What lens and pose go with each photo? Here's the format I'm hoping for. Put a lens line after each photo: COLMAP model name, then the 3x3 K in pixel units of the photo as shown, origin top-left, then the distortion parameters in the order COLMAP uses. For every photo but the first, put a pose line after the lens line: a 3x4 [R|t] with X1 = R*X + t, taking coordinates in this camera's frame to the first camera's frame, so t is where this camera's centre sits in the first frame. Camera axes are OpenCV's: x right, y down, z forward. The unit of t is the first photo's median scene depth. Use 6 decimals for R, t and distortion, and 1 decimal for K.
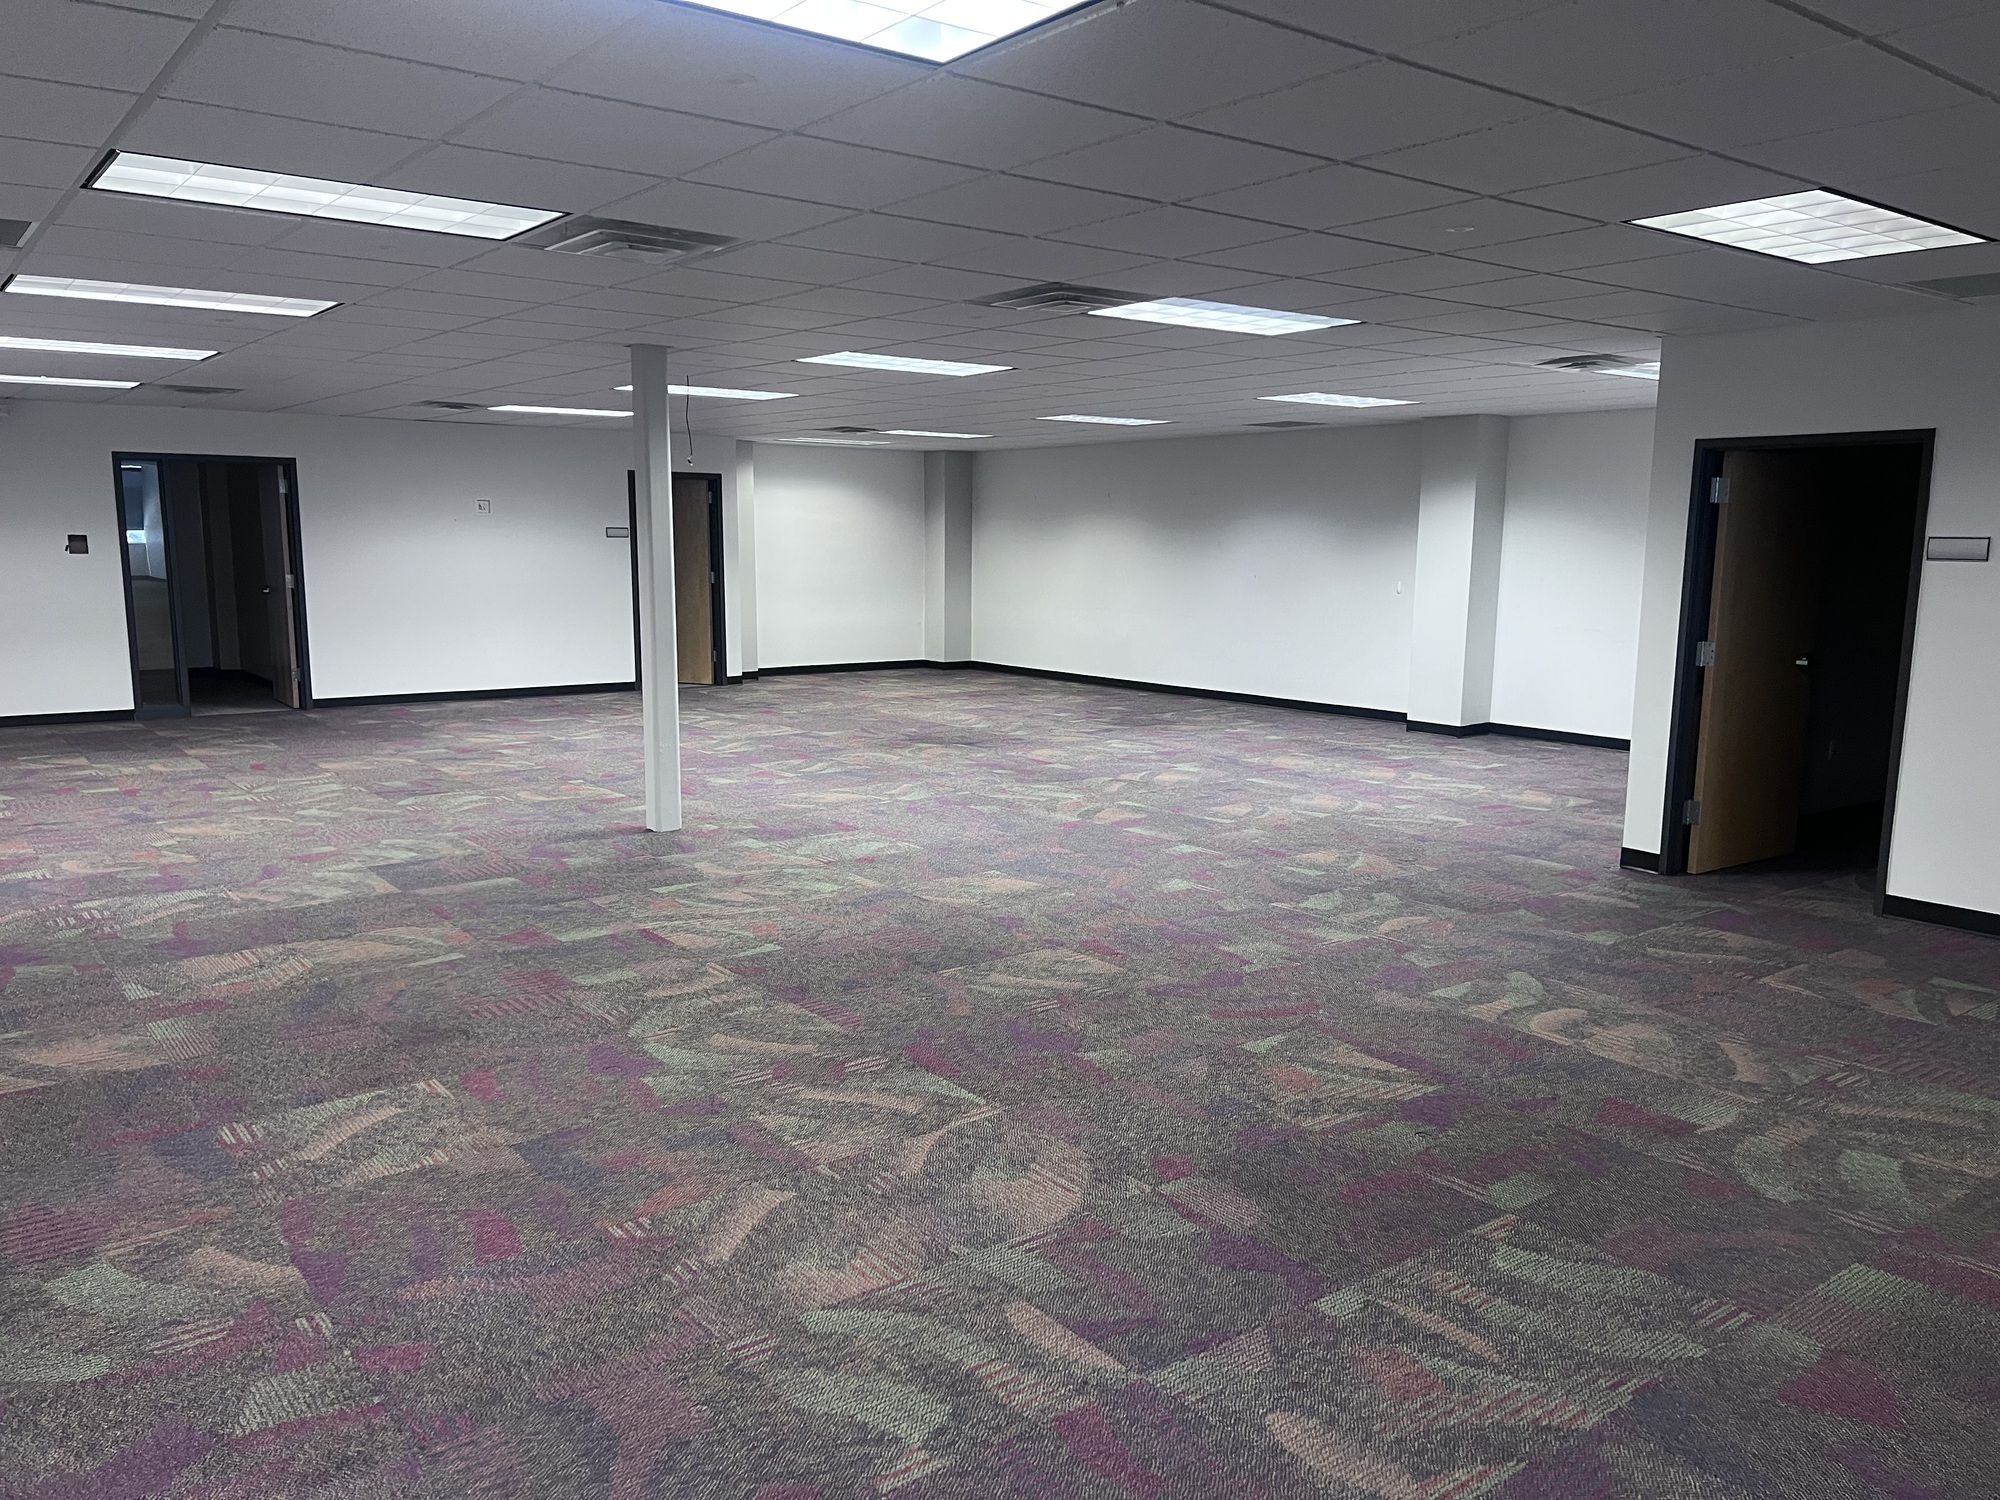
lens RADIAL K [[1496.0, 0, 1000.0], [0, 1496.0, 750.0], [0, 0, 1]] dist [0.033952, -0.006949]
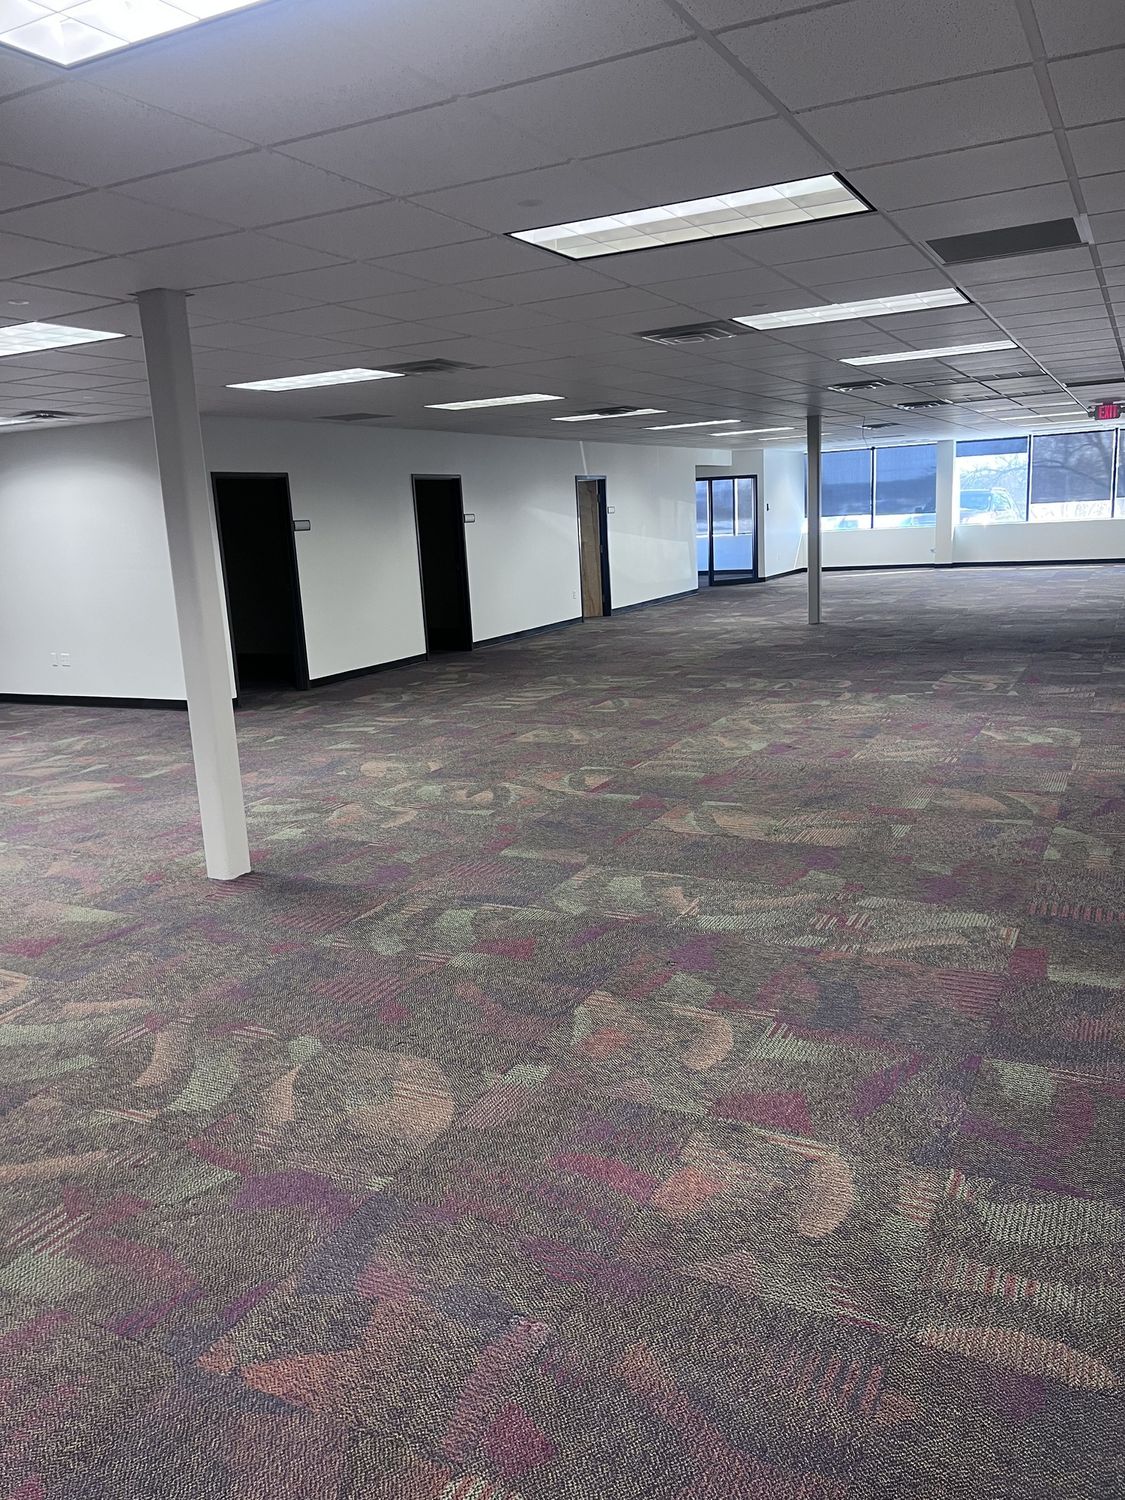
lens RADIAL K [[1122.0, 0, 562.5], [0, 1122.0, 750.0], [0, 0, 1]] dist [0.033952, -0.006949]
pose [[-0.420074, -0.166981, 0.891995, -1.146660], [0.197052, 0.942690, 0.269271, -0.198684], [-0.885837, 0.288883, -0.363096, 1.398556]]
